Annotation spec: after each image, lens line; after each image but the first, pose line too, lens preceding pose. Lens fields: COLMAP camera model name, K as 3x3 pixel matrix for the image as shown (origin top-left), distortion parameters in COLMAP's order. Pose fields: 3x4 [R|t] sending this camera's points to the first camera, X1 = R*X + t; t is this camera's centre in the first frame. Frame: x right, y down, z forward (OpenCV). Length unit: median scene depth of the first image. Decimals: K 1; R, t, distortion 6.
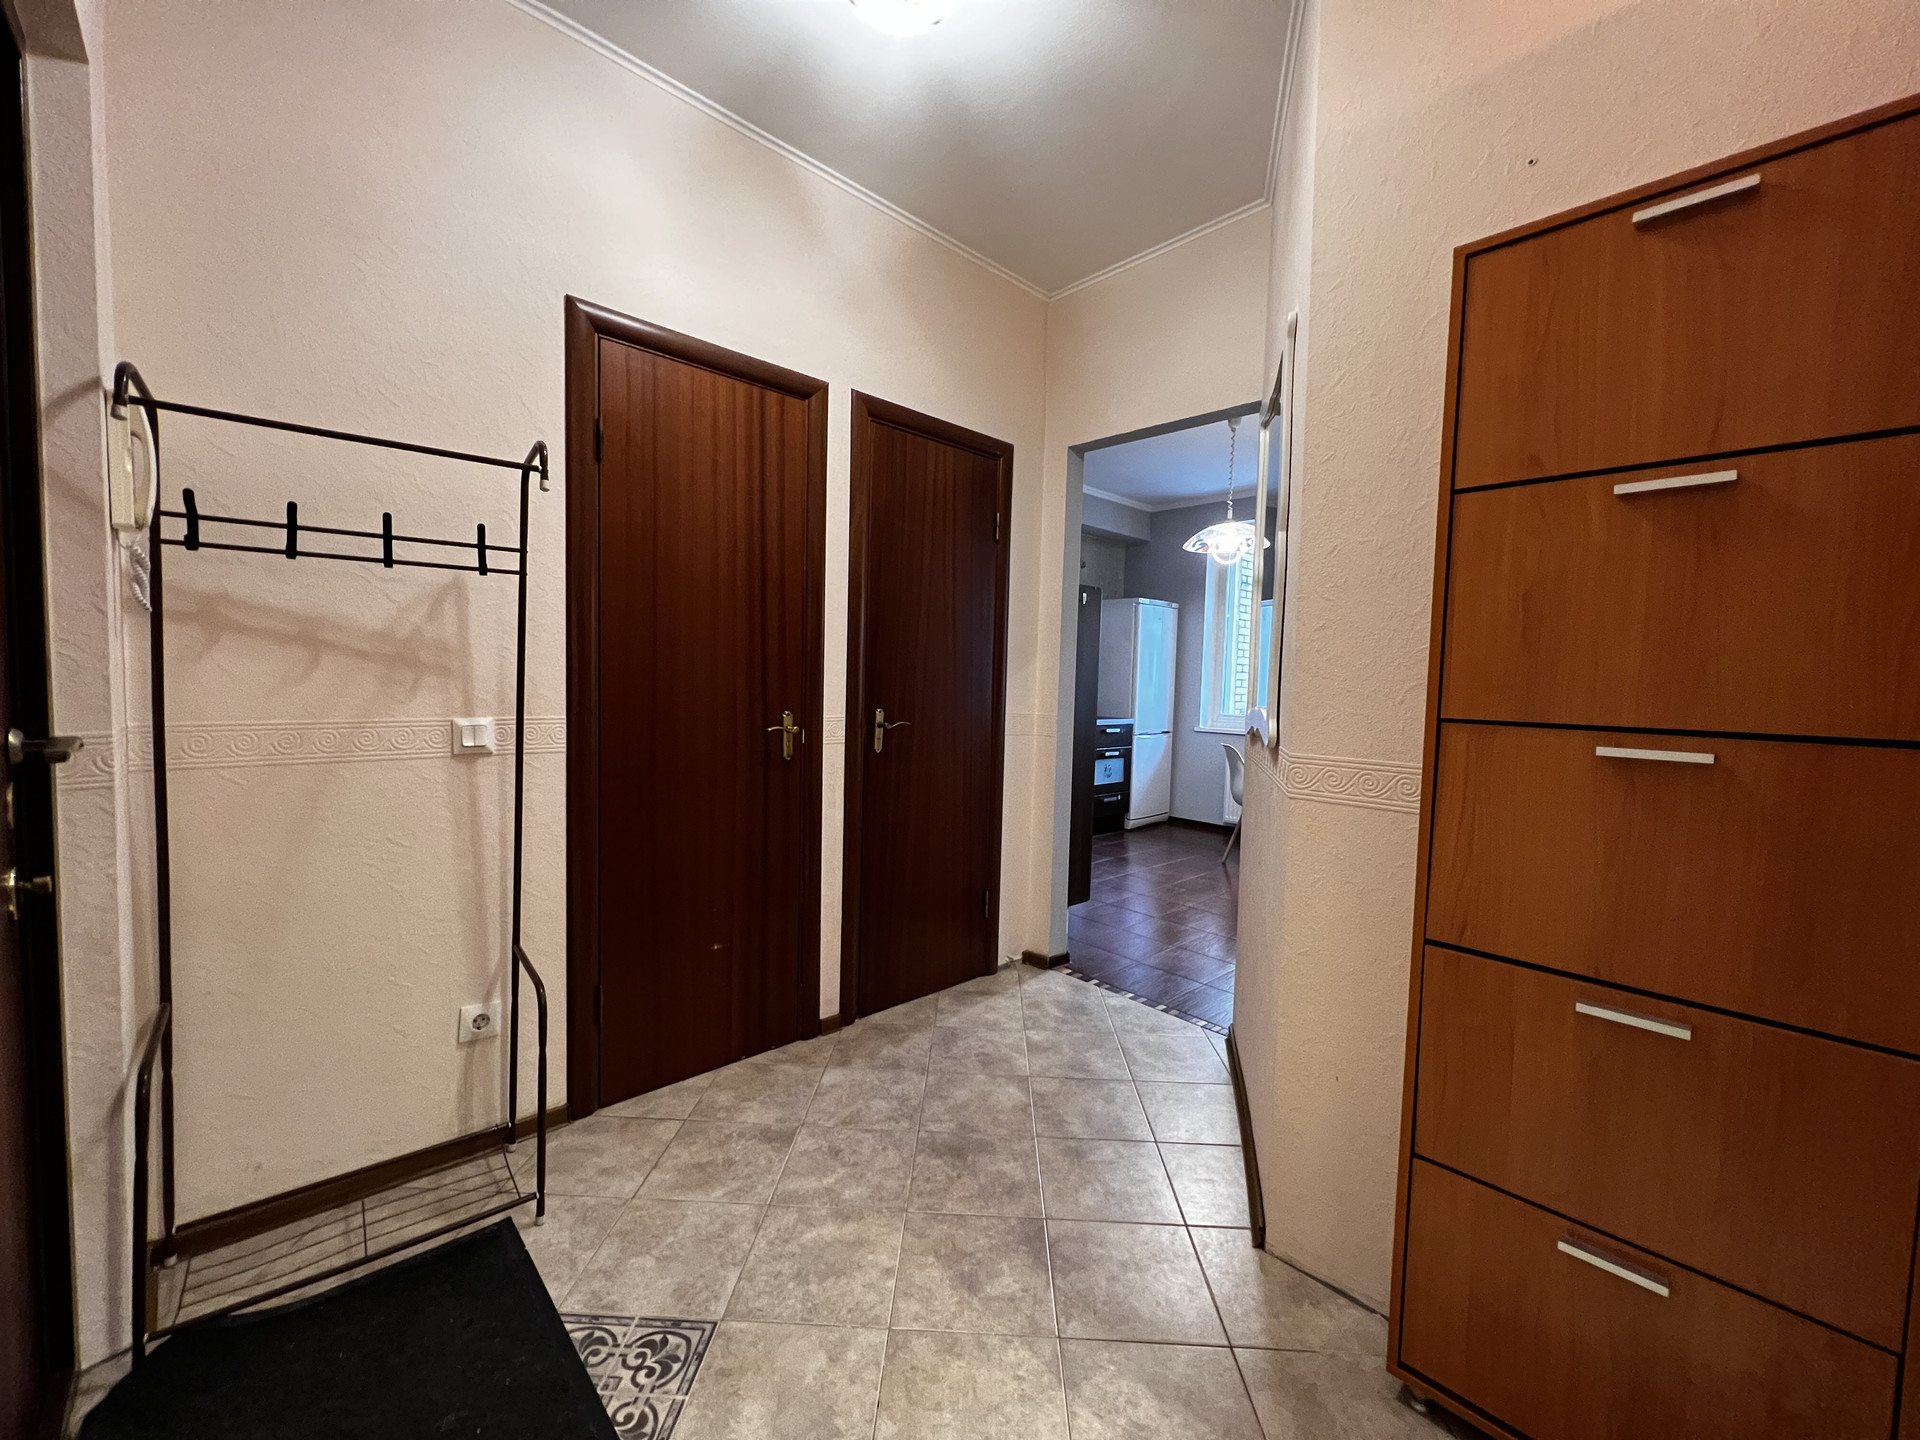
lens RADIAL K [[777.8, 0, 966.7], [0, 777.8, 721.3], [0, 0, 1]] dist [-0.000721, 0.000526]
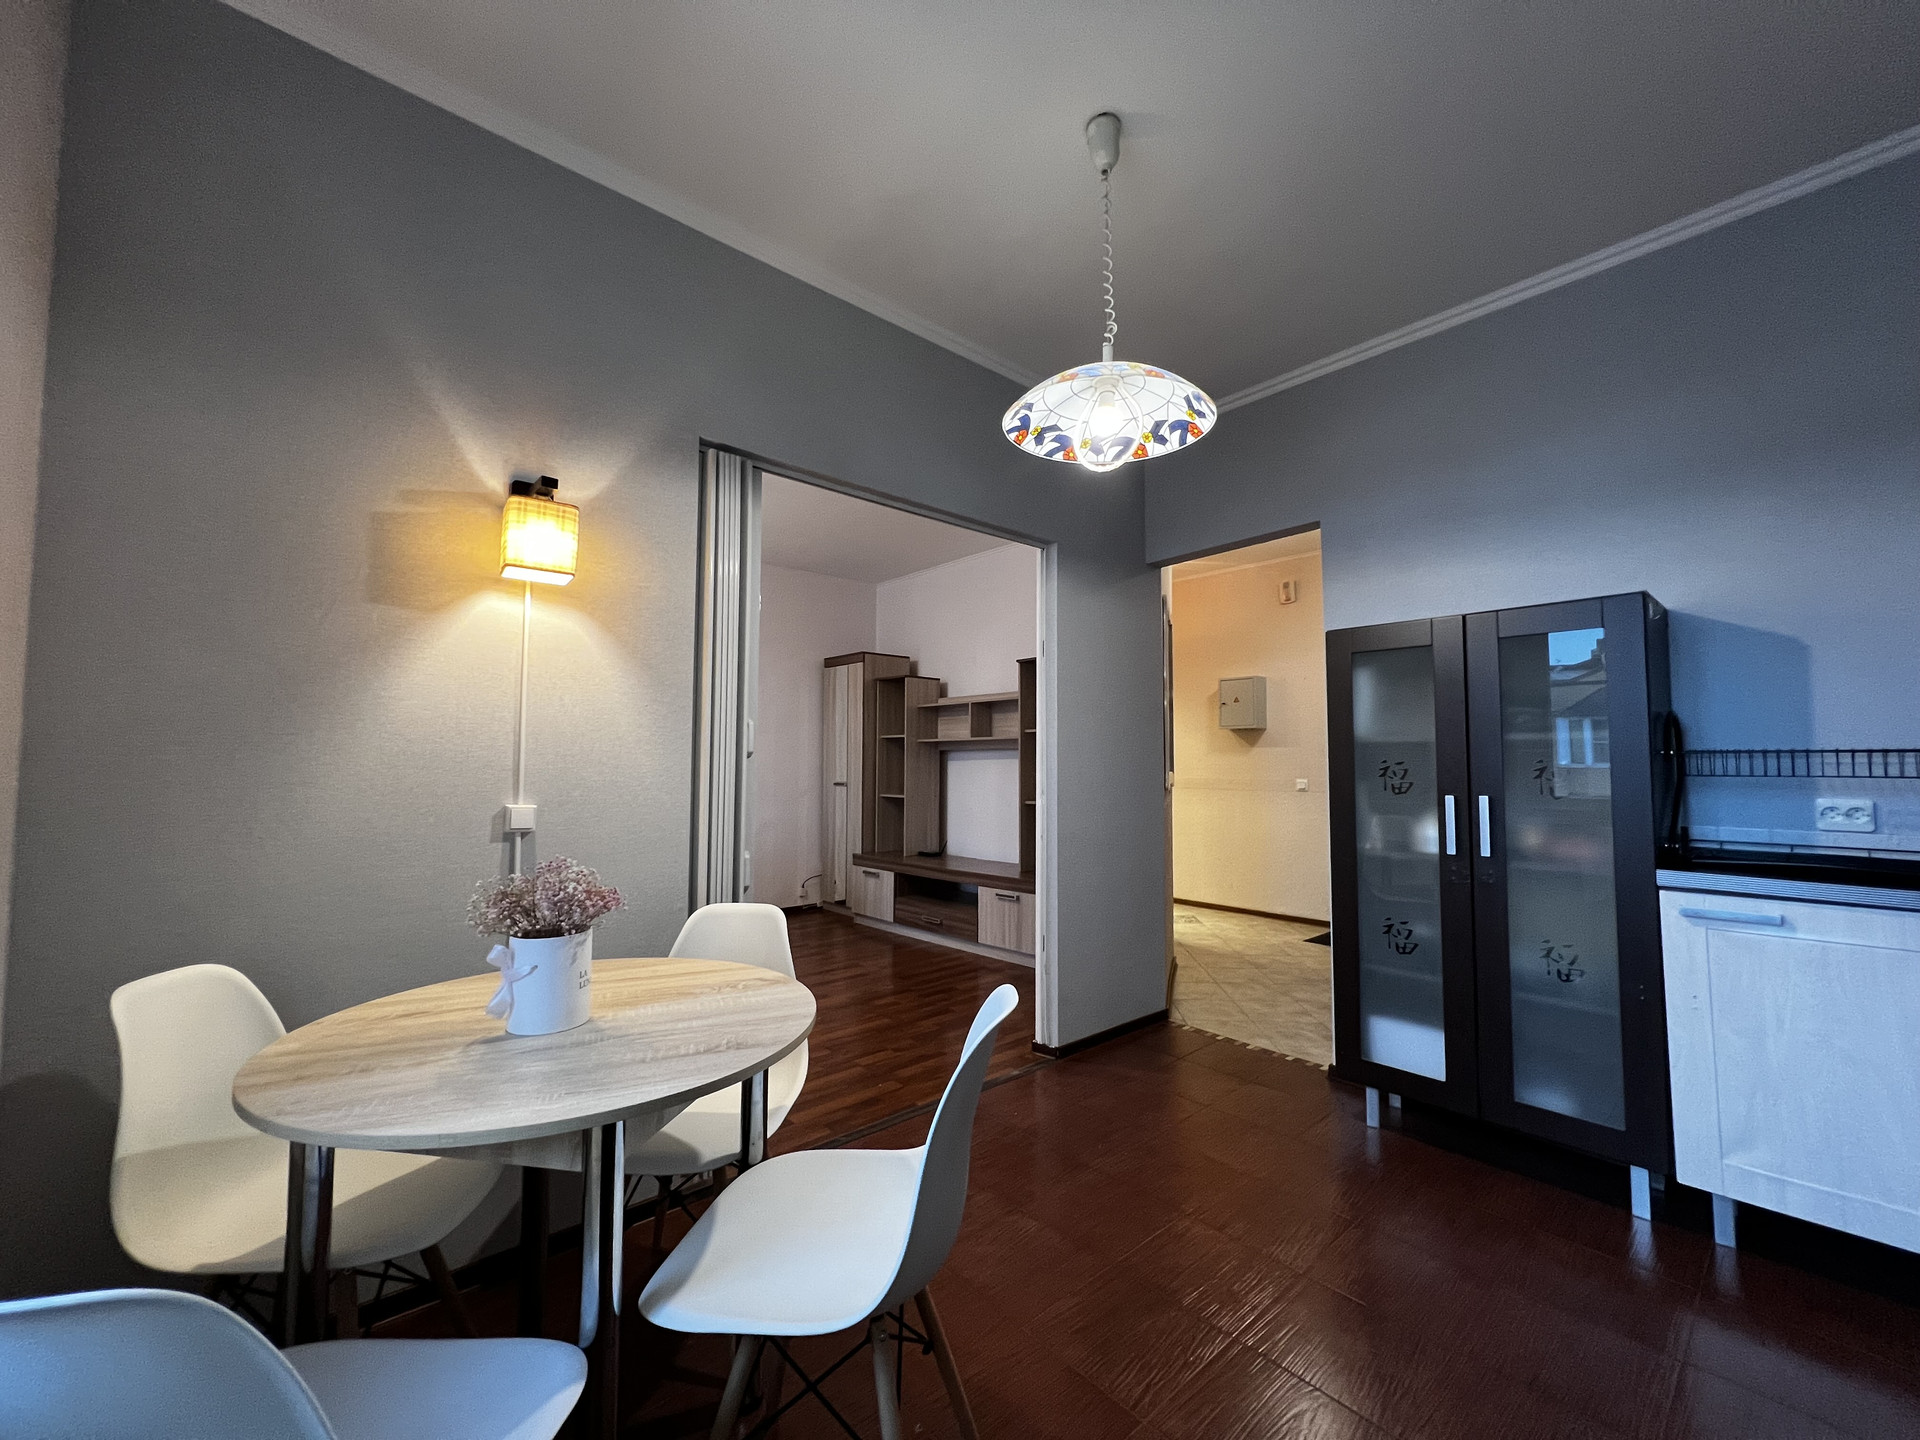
lens RADIAL K [[769.1, 0, 973.0], [0, 769.1, 721.5], [0, 0, 1]] dist [-0.000204, 0.000300]
pose [[-0.999137, -0.028525, 0.030177, 0.547286], [-0.028431, 0.999590, 0.003528, -0.090743], [-0.030265, 0.002667, -0.999538, 1.975781]]
